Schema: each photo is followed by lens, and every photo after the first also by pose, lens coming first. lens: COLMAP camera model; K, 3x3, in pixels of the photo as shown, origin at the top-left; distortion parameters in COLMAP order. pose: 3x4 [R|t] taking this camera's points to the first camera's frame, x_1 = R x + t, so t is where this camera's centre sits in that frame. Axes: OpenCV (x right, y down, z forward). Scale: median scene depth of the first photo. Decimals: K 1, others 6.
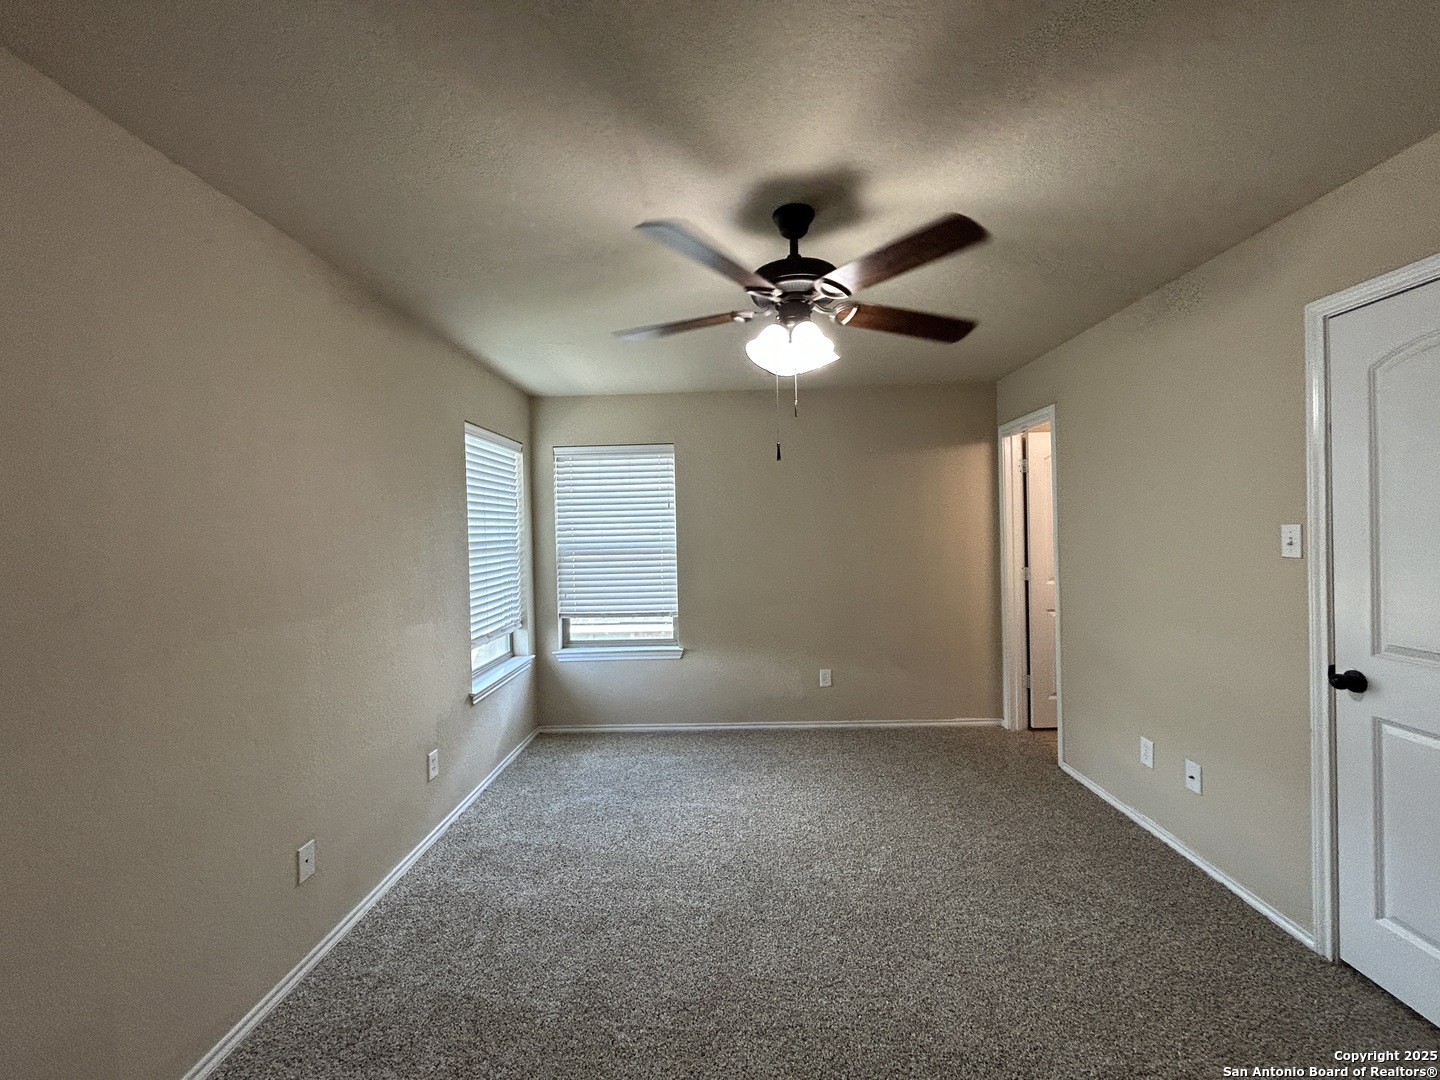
lens RADIAL K [[585.2, 0, 717.1], [0, 585.2, 538.8], [0, 0, 1]] dist [0.001685, 0.000824]
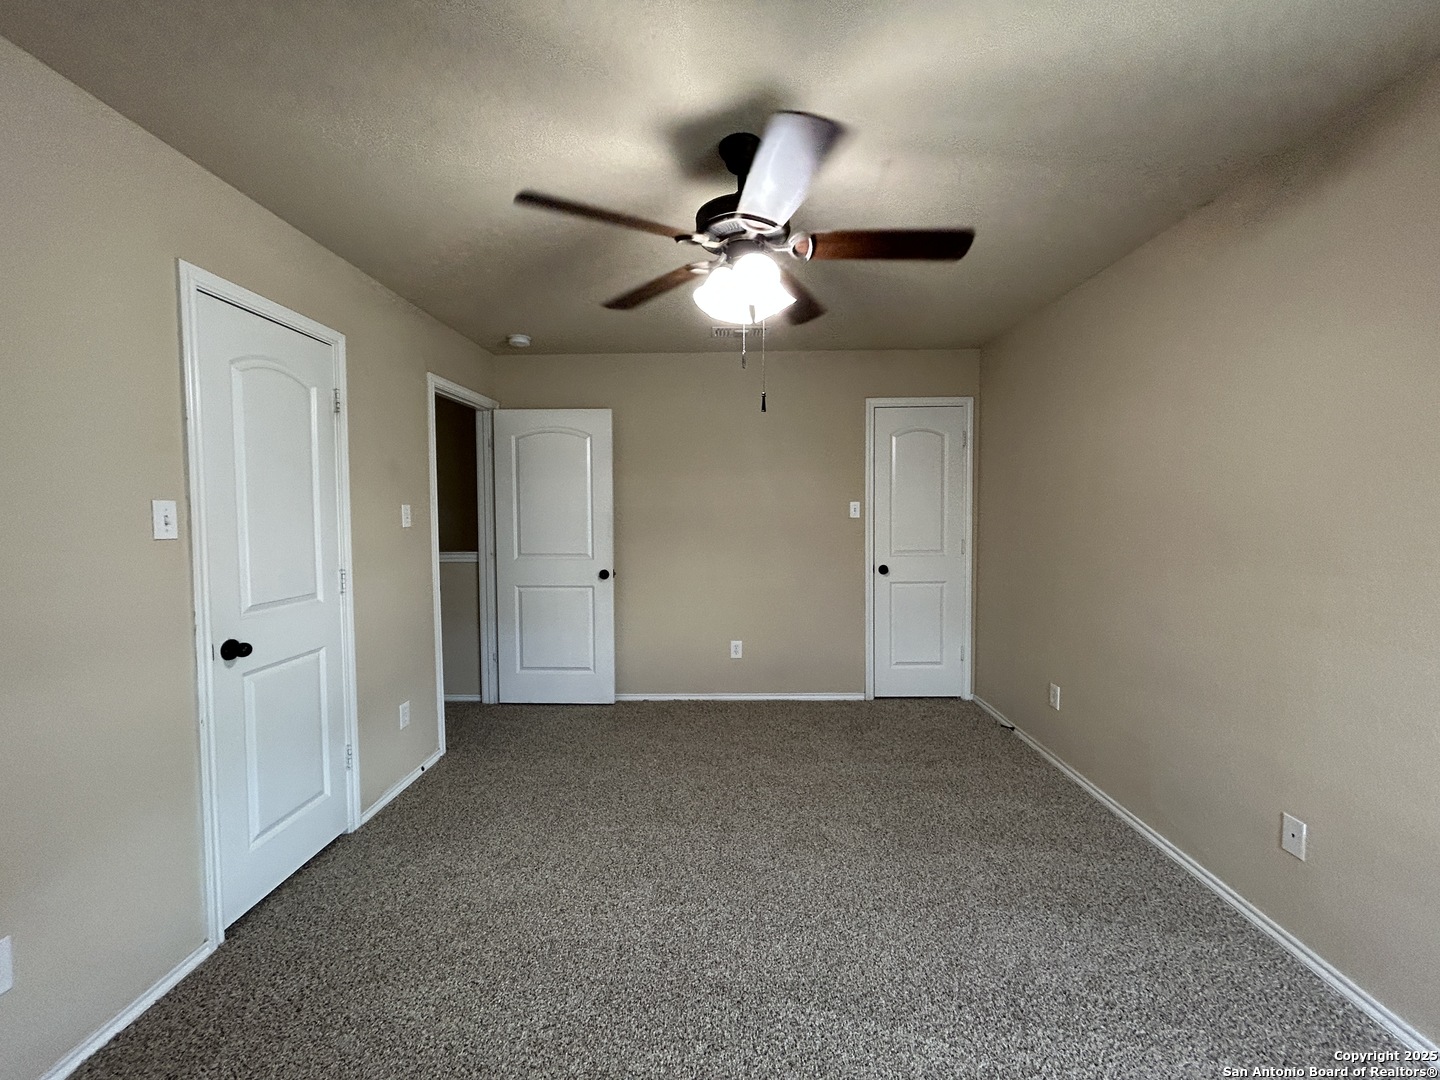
lens RADIAL K [[585.2, 0, 717.1], [0, 585.2, 538.8], [0, 0, 1]] dist [0.001685, 0.000824]
pose [[-0.001406, -0.031825, 0.999492, -0.606981], [0.007792, 0.999463, 0.031835, 0.019817], [-0.999969, 0.007833, -0.001157, 0.833678]]
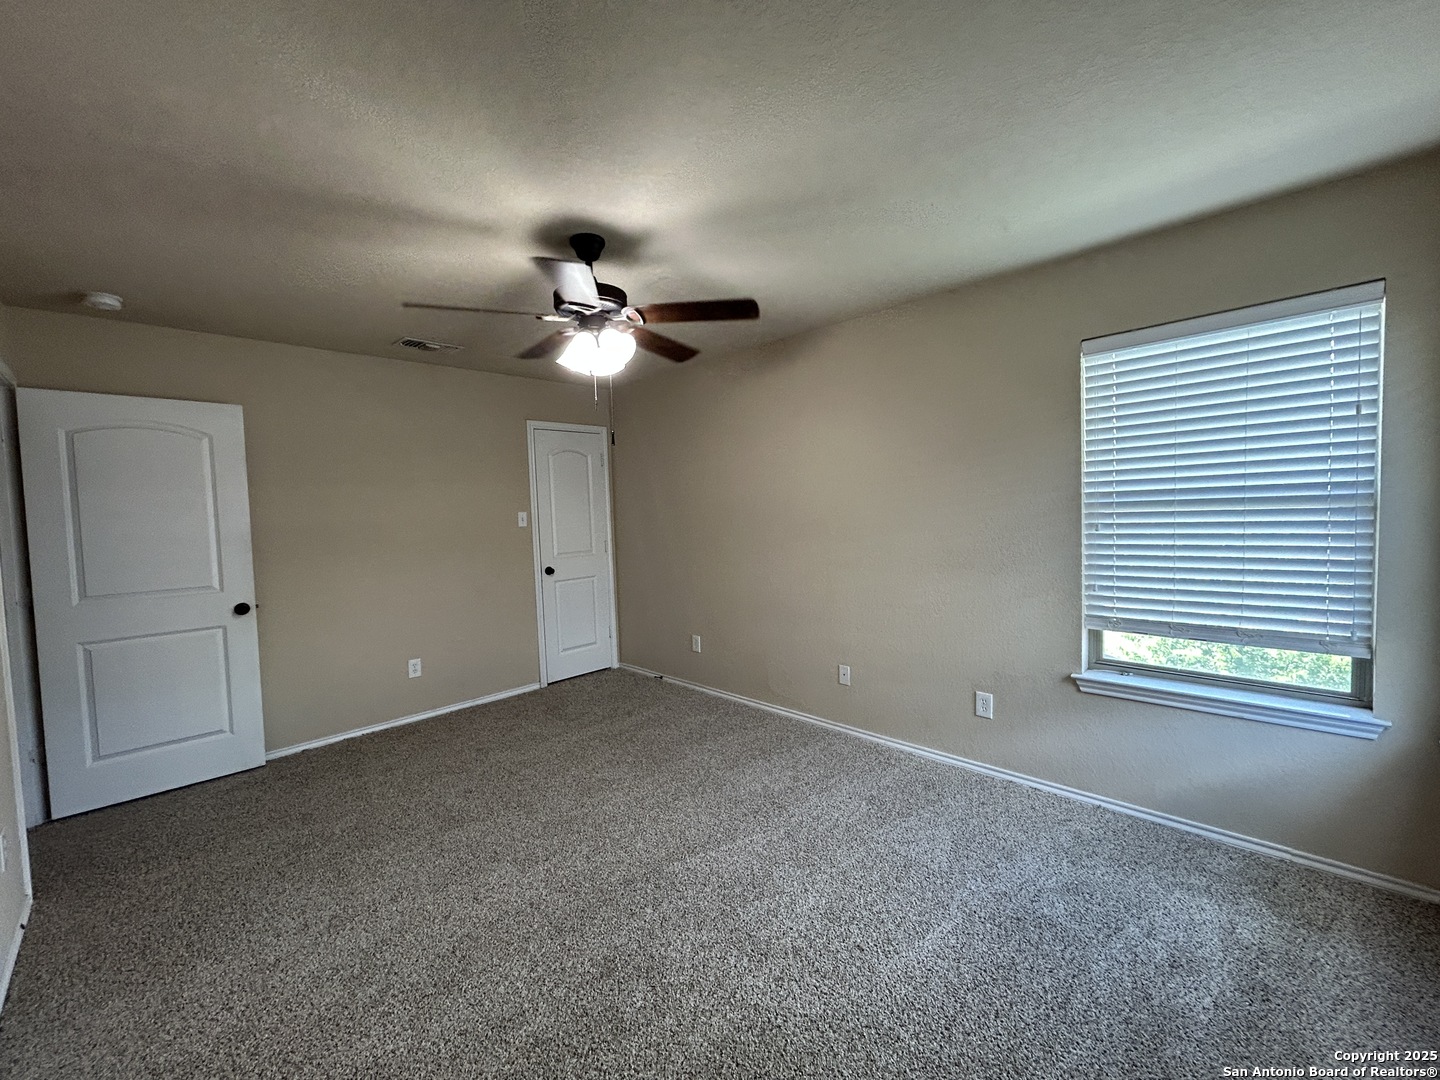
lens RADIAL K [[585.2, 0, 717.1], [0, 585.2, 538.8], [0, 0, 1]] dist [0.001685, 0.000824]
pose [[-0.719355, 0.007525, 0.694602, -0.648830], [0.049147, 0.997987, 0.040086, 0.013534], [-0.692902, 0.062973, -0.718276, 1.189024]]
